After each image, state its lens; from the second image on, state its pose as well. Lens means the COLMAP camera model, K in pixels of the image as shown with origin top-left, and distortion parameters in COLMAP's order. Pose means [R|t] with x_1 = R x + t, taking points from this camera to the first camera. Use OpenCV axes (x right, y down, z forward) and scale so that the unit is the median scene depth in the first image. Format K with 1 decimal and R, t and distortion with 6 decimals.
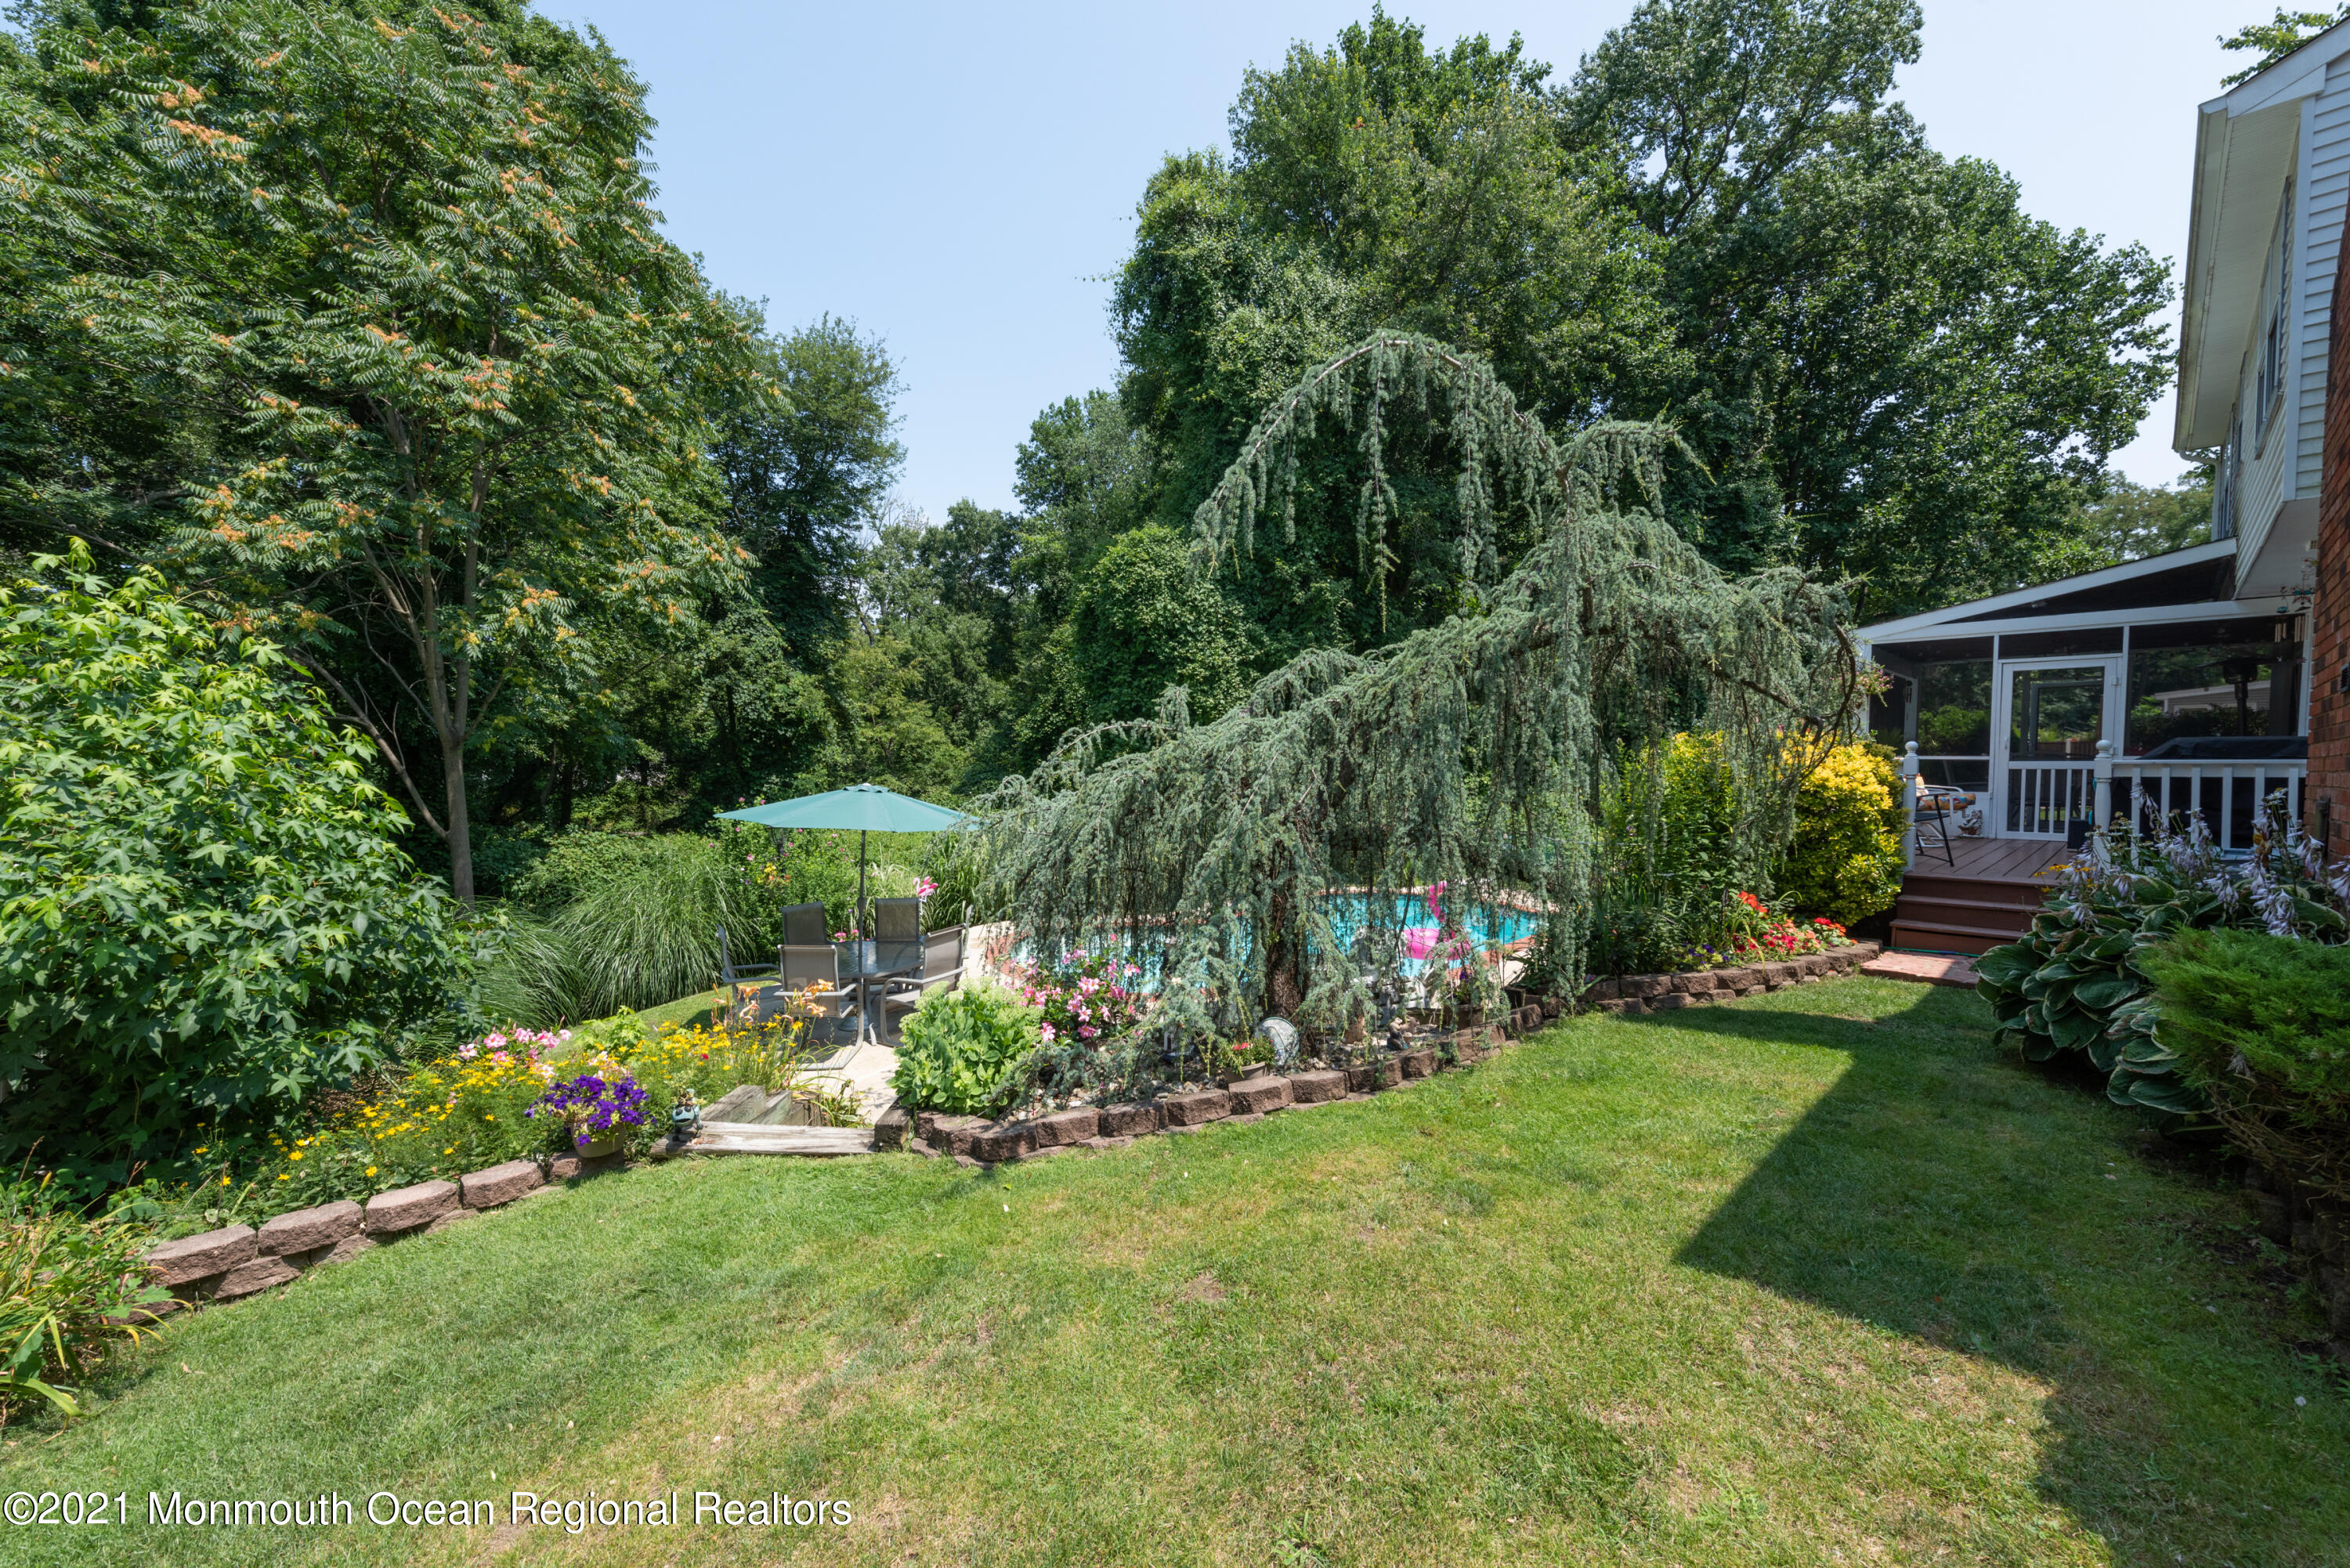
lens RADIAL K [[936.8, 0, 1175.0], [0, 936.8, 784.0], [0, 0, 1]] dist [0.013104, 0.000263]
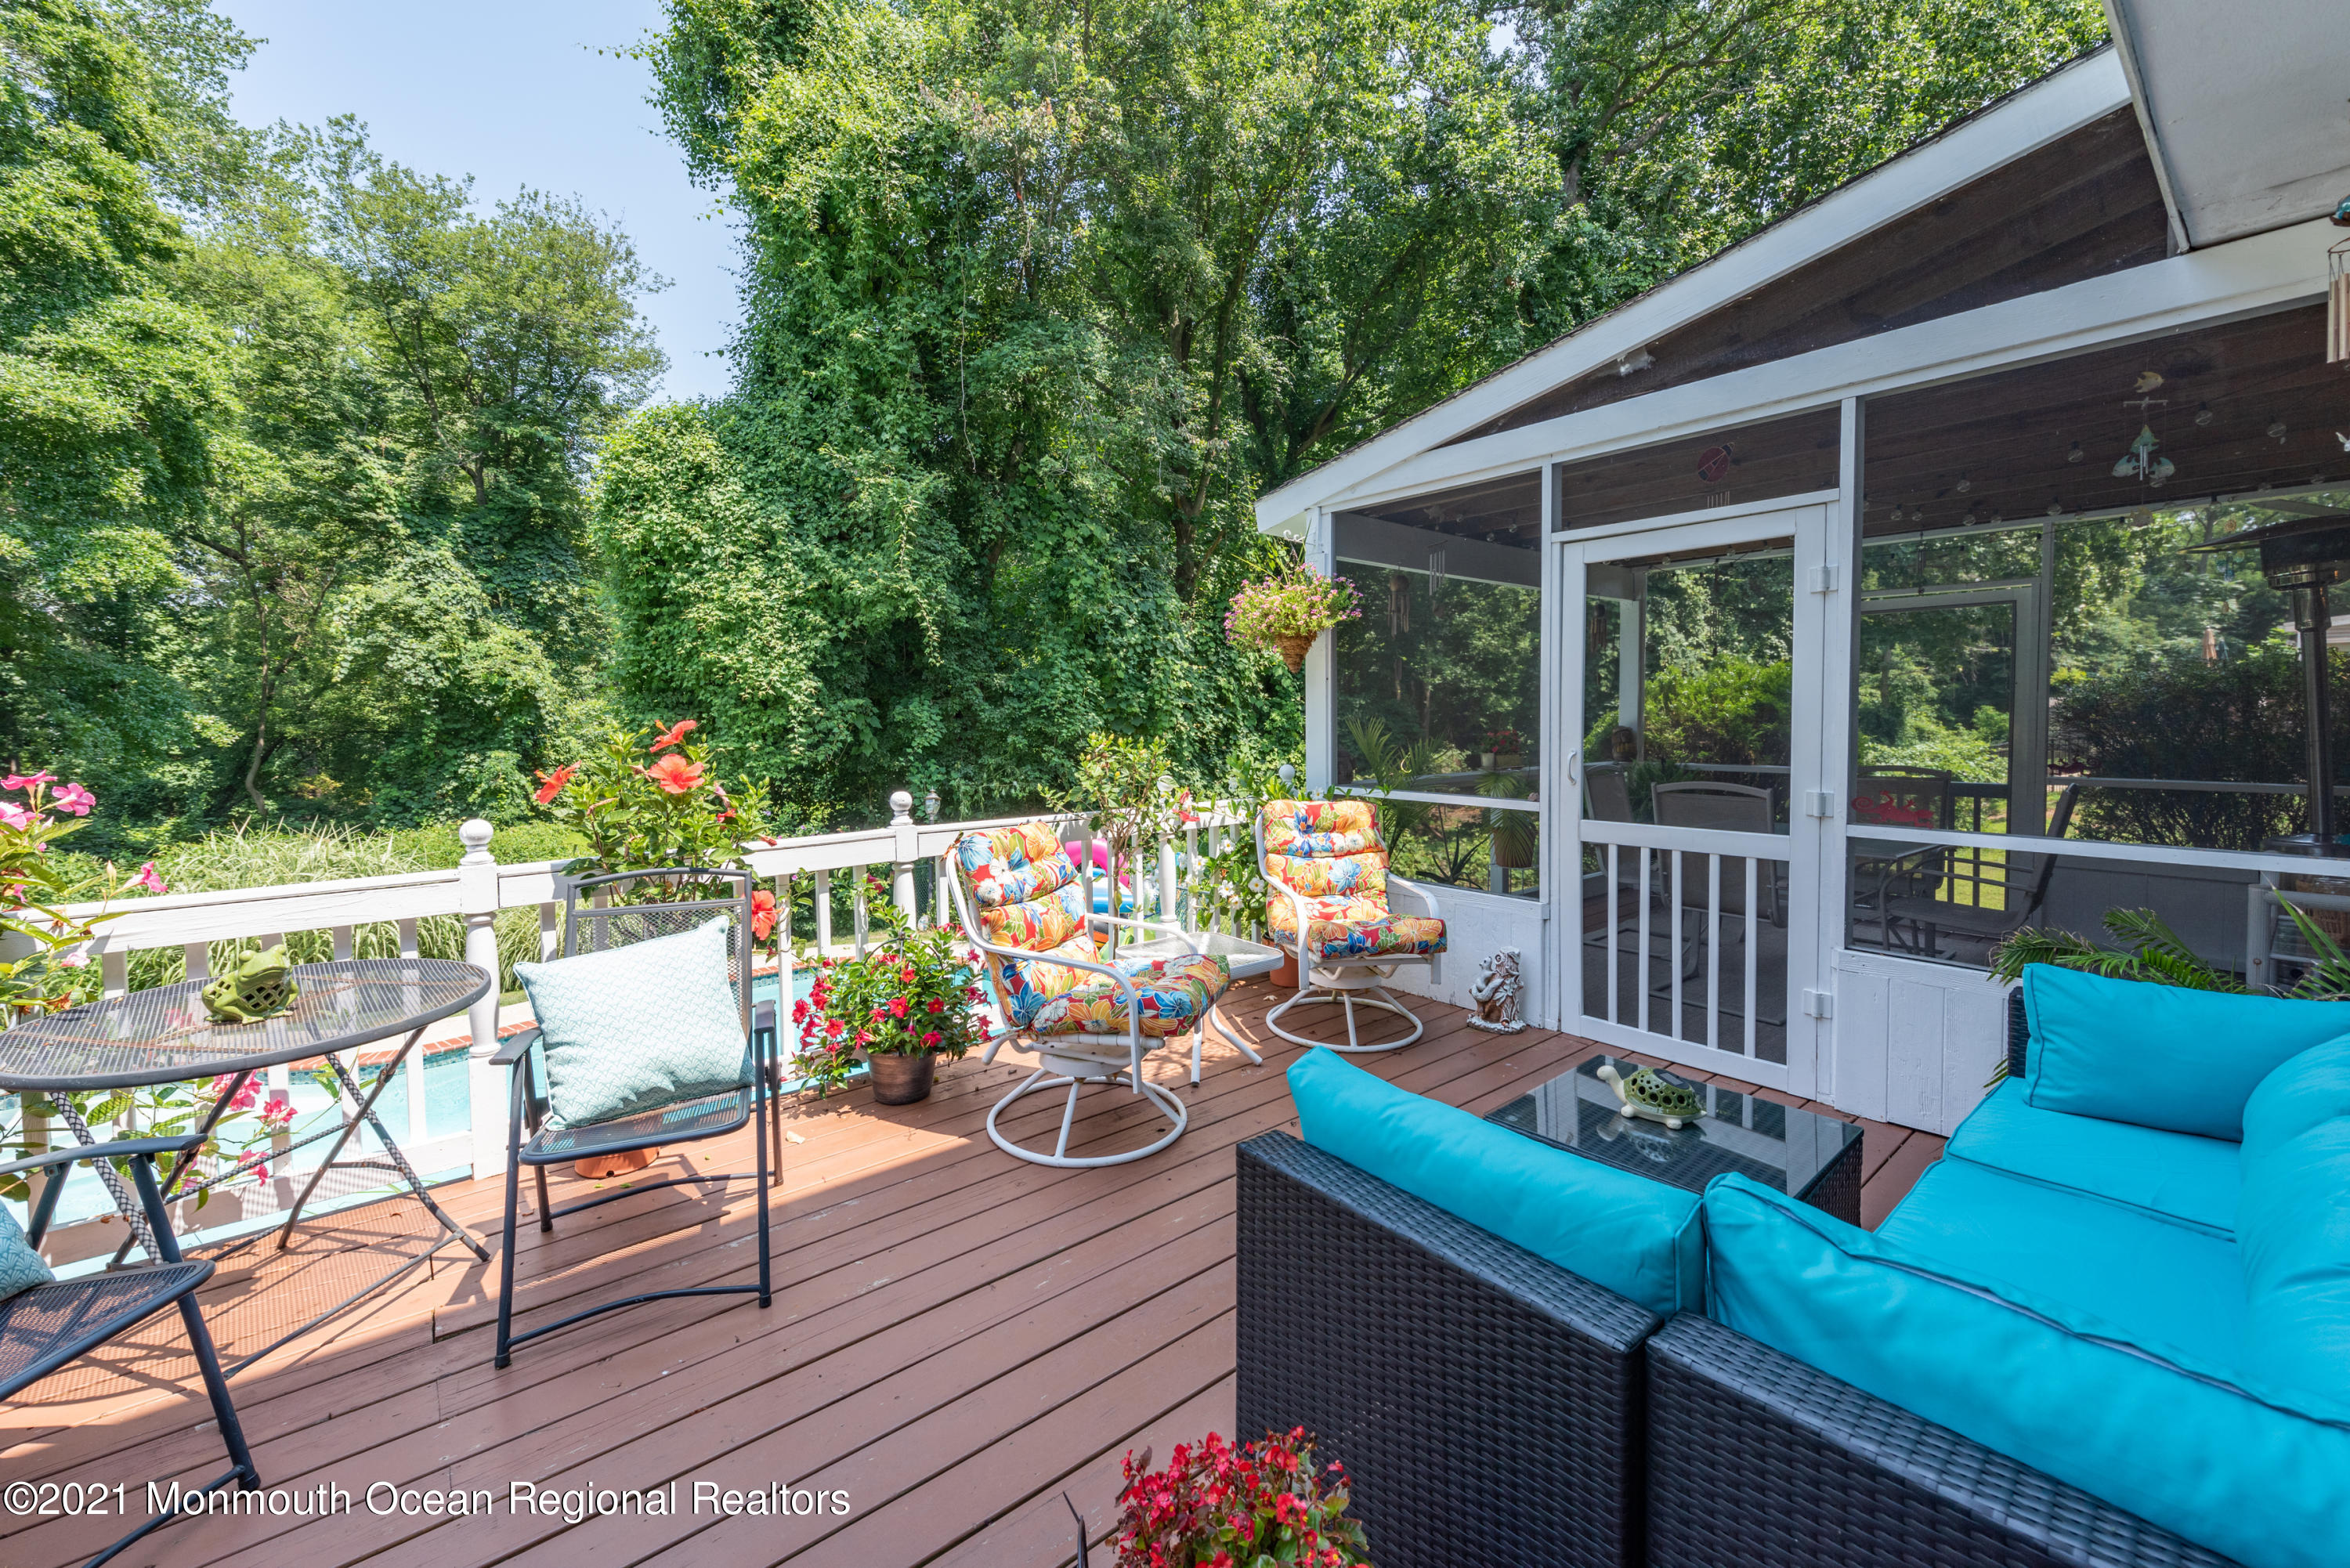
lens RADIAL K [[947.7, 0, 1175.7], [0, 947.7, 729.4], [0, 0, 1]] dist [0.012515, 0.000072]
pose [[0.996912, -0.009986, -0.077895, 0.411531], [0.009600, 0.999940, -0.005327, -0.030642], [0.077944, 0.004563, 0.996947, 0.344786]]
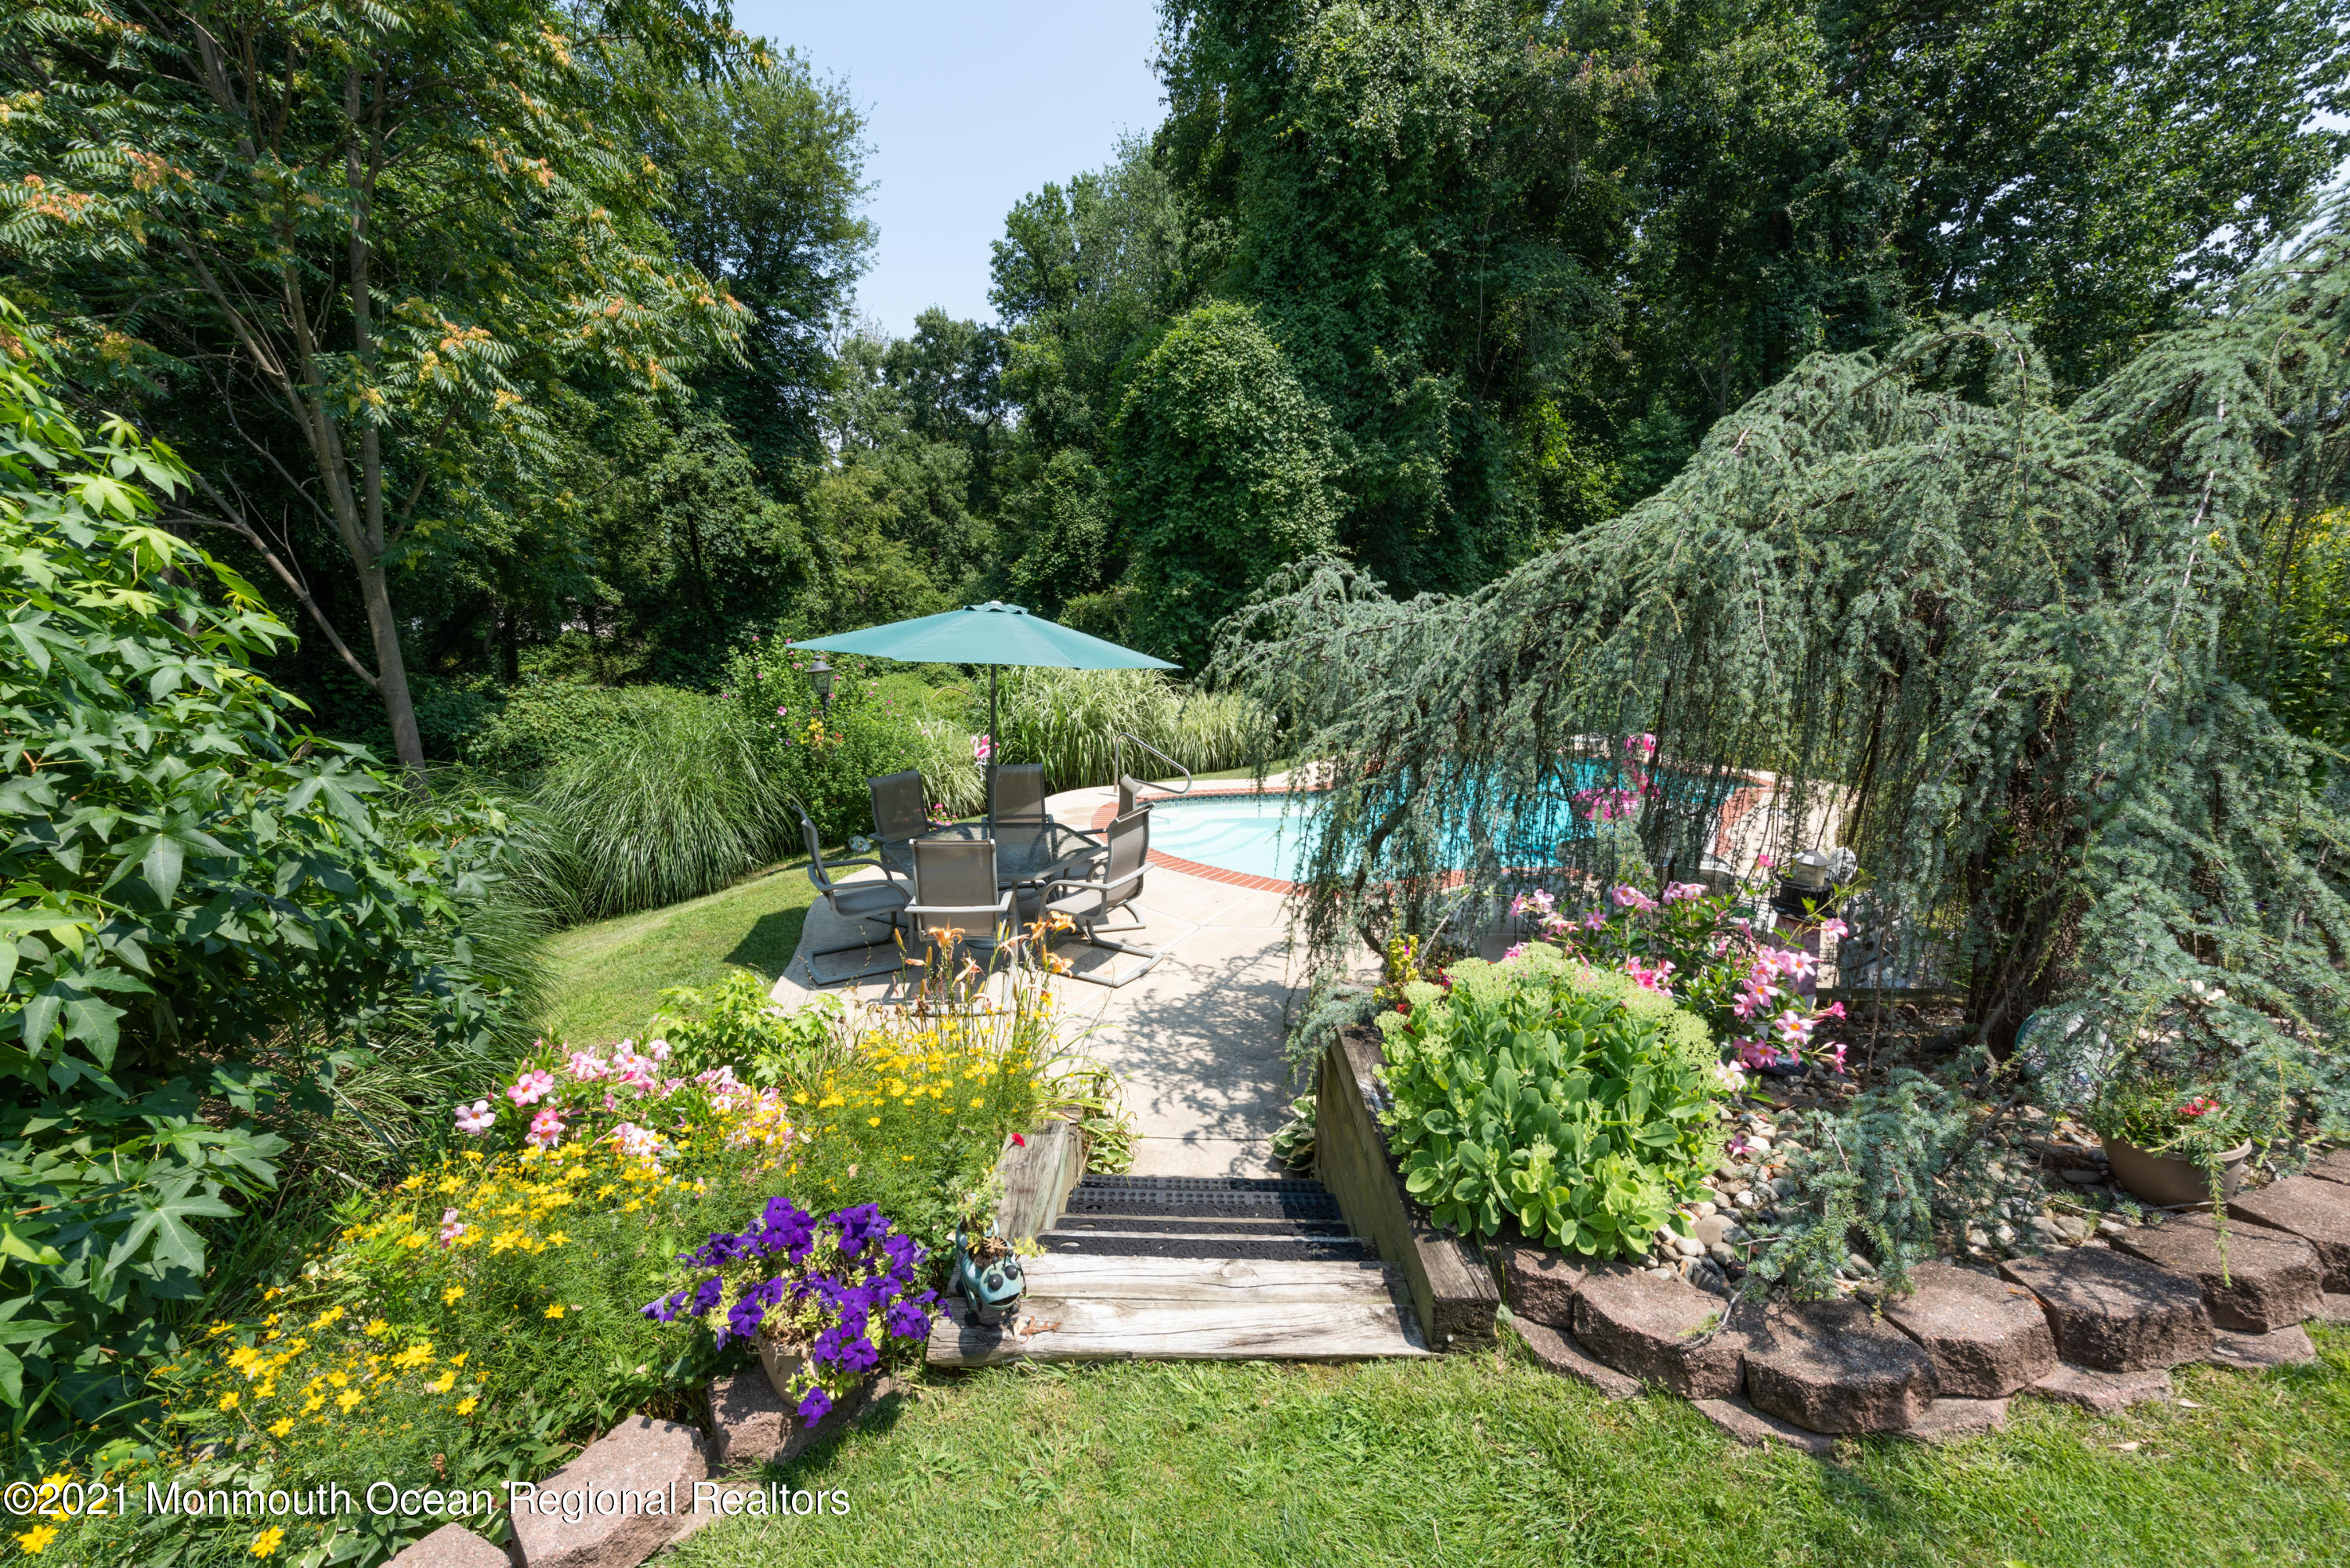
lens RADIAL K [[939.2, 0, 1175.1], [0, 939.2, 789.4], [0, 0, 1]] dist [0.009829, -0.000967]
pose [[0.999223, -0.006313, 0.038894, -0.100818], [0.000071, 0.987371, 0.158425, 0.011878], [-0.039403, -0.158299, 0.986605, 0.132479]]
